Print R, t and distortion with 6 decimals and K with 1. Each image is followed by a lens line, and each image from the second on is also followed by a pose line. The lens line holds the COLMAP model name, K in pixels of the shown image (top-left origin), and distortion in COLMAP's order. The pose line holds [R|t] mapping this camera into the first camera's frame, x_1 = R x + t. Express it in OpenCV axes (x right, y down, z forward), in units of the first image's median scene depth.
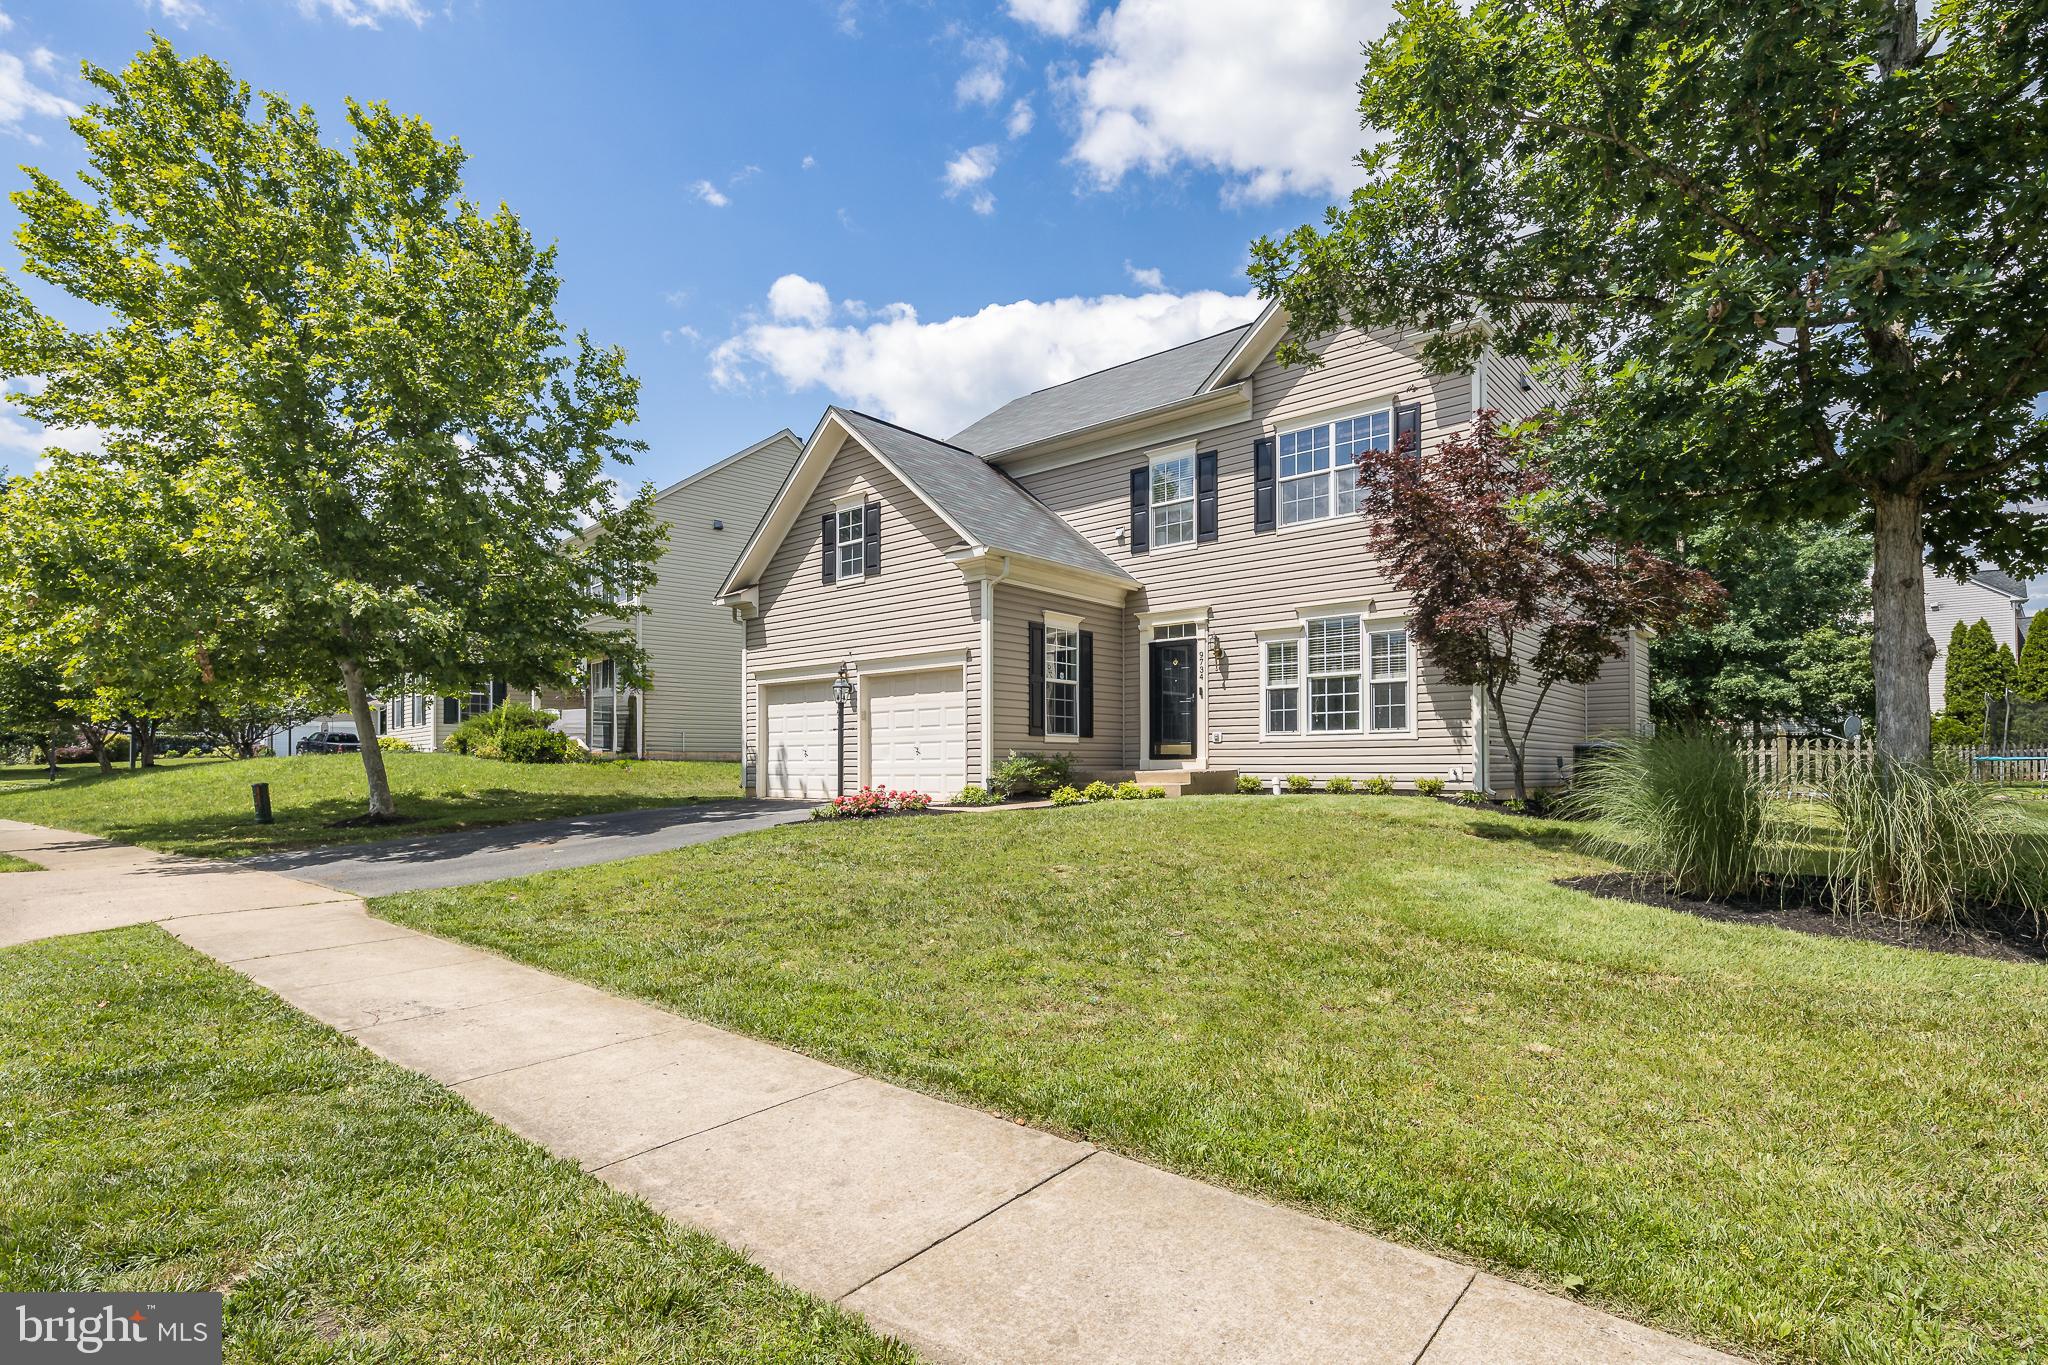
lens RADIAL K [[998.8, 0, 1068.0], [0, 998.8, 758.7], [0, 0, 1]] dist [0.008769, -0.003429]
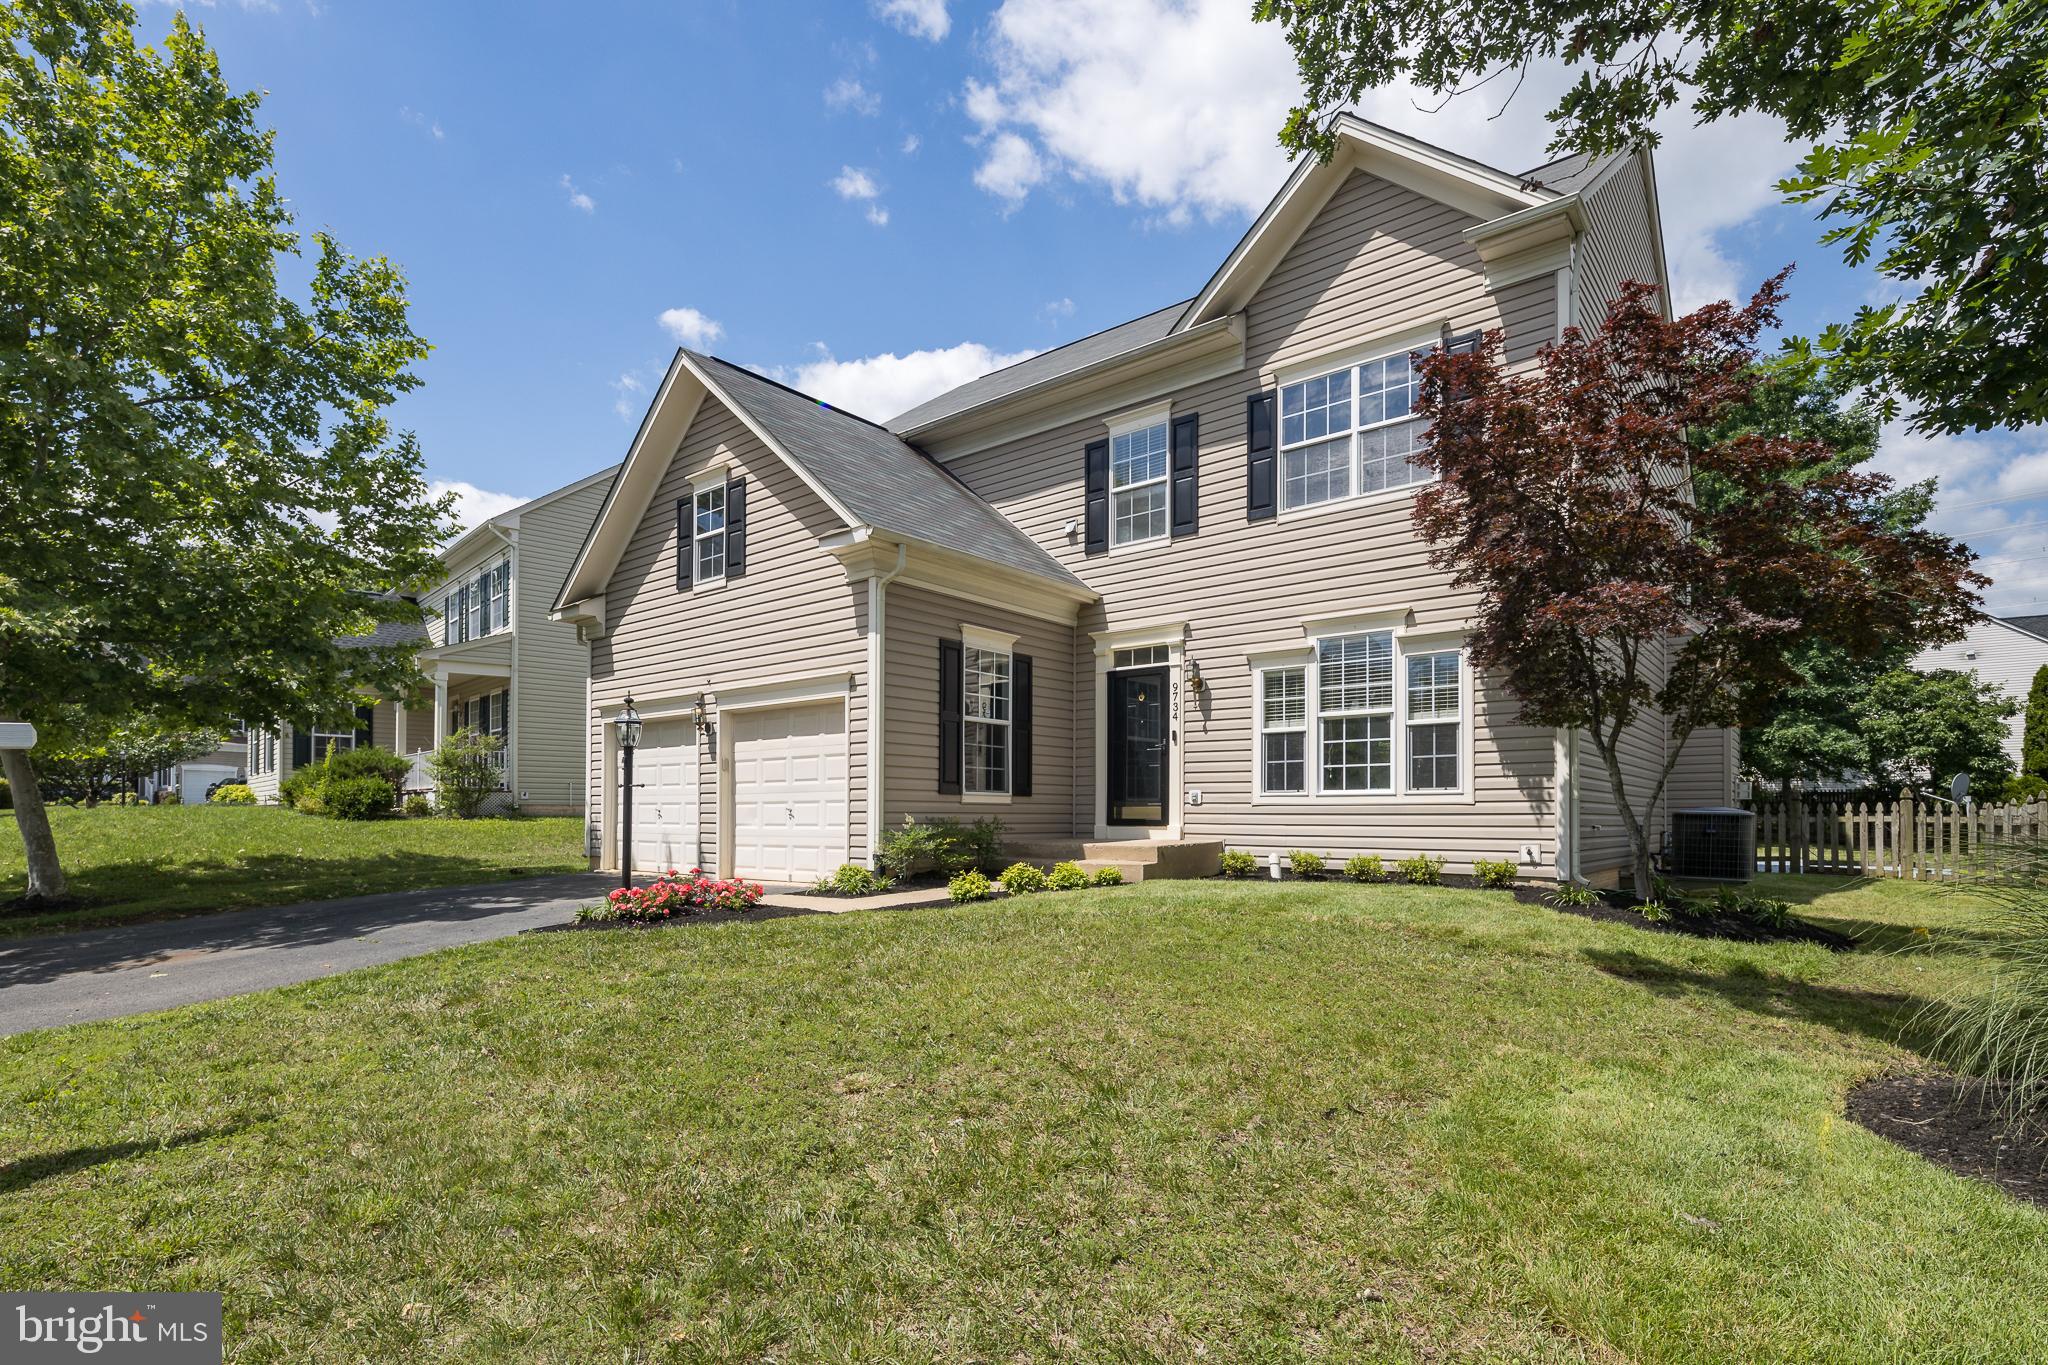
lens RADIAL K [[998.8, 0, 1062.0], [0, 998.8, 812.3], [0, 0, 1]] dist [0.008769, -0.003429]
pose [[0.999961, 0.006636, 0.005813, 0.044915], [-0.006658, 0.999971, 0.003800, -0.012179], [-0.005787, -0.003839, 0.999976, 0.251940]]
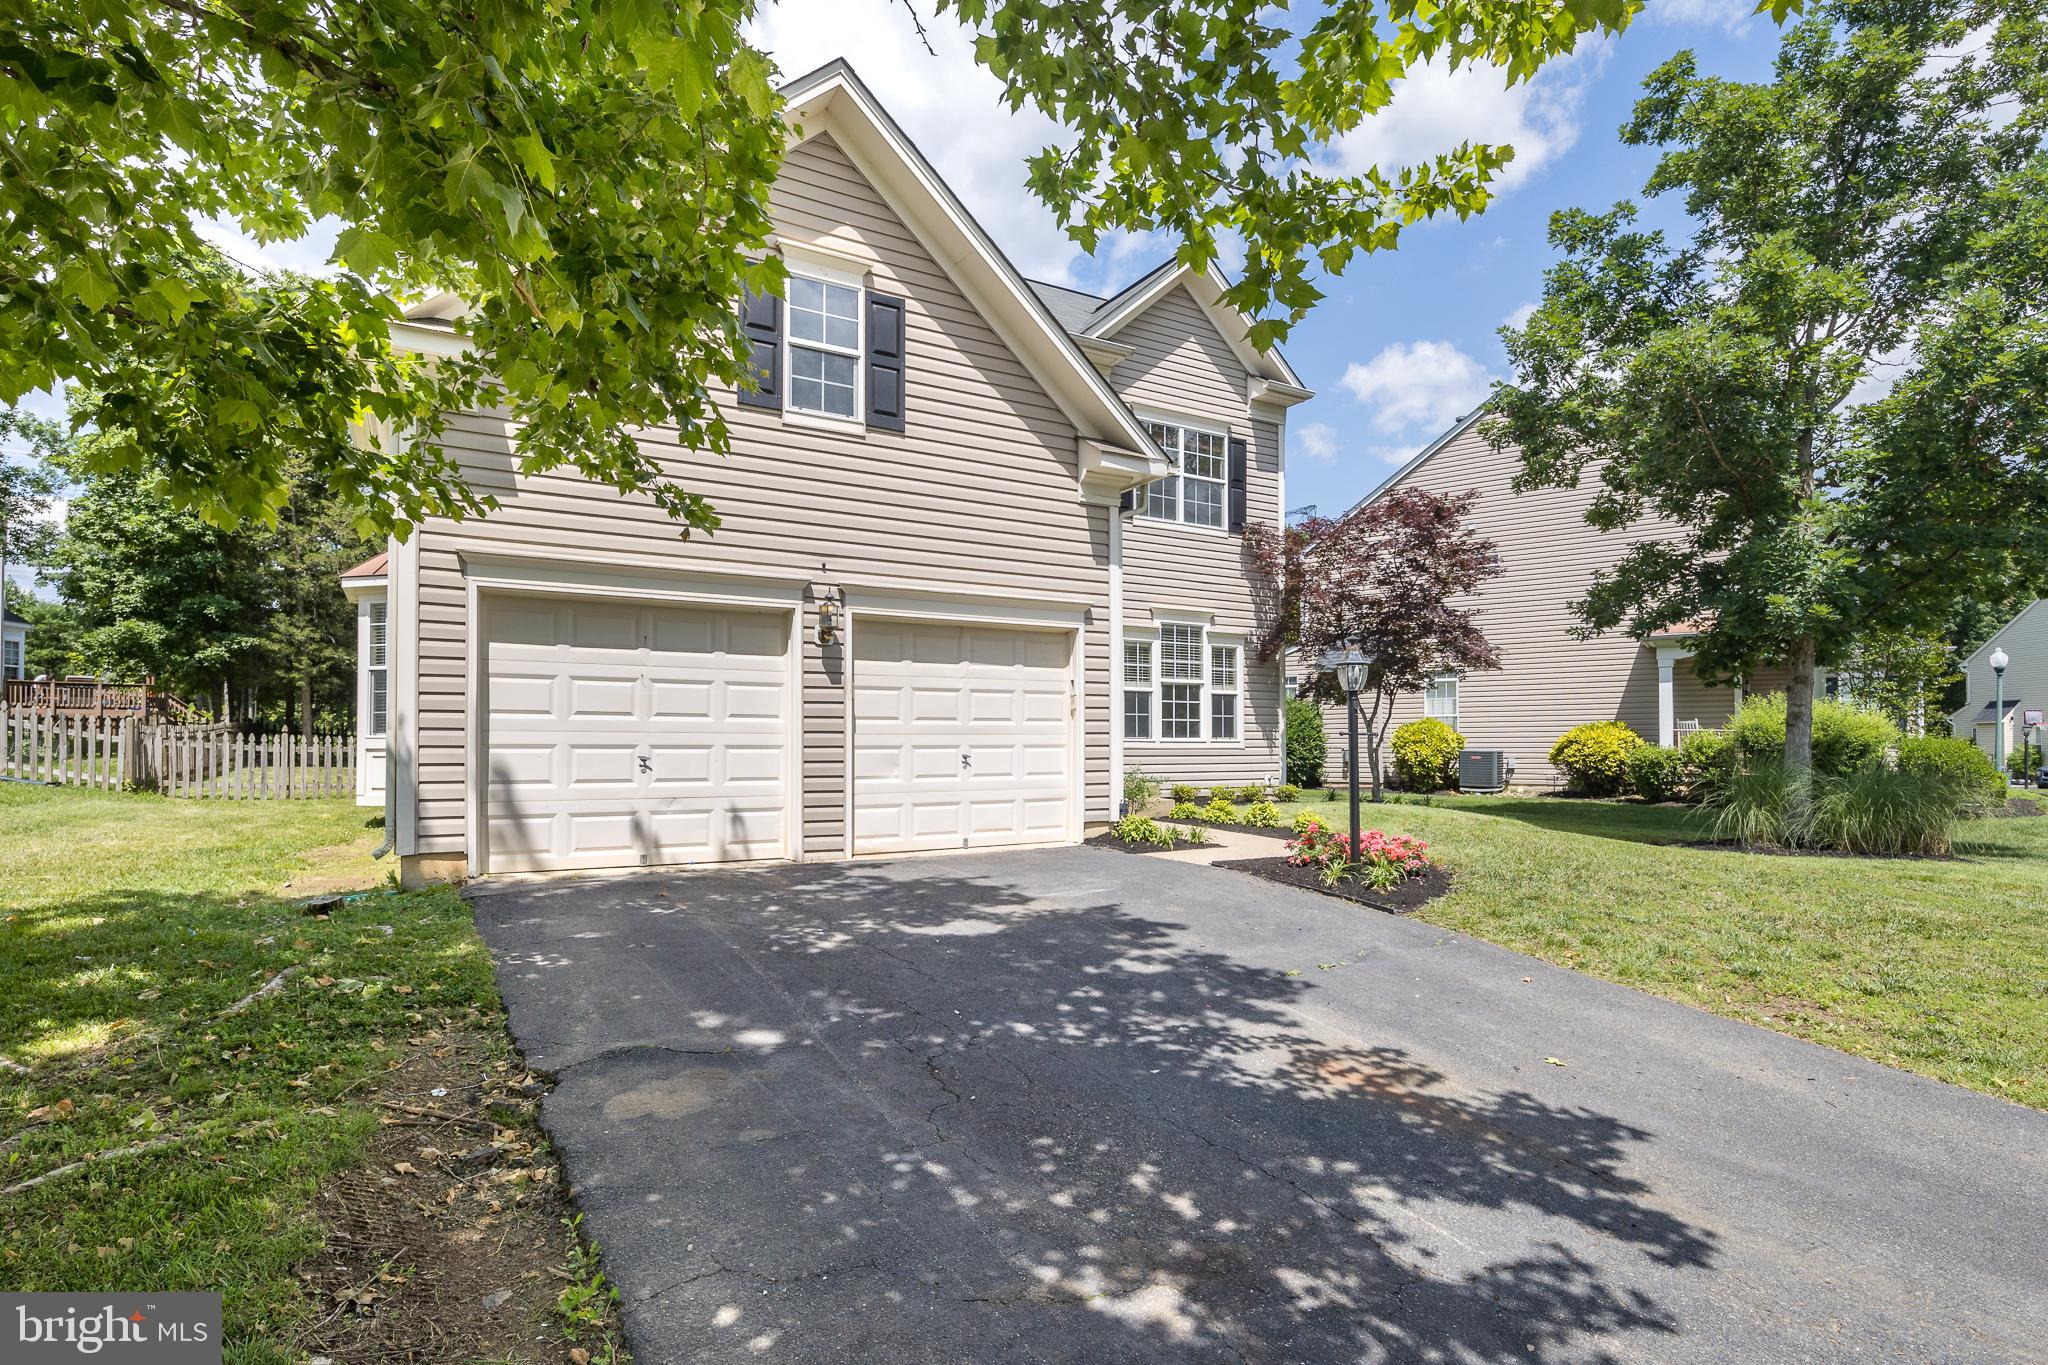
lens RADIAL K [[998.8, 0, 1008.2], [0, 998.8, 736.8], [0, 0, 1]] dist [0.008769, -0.003429]
pose [[0.356972, 0.015269, 0.933990, -0.666585], [-0.007736, 0.999880, -0.013389, -0.013627], [-0.934083, -0.002446, 0.357047, 0.748143]]
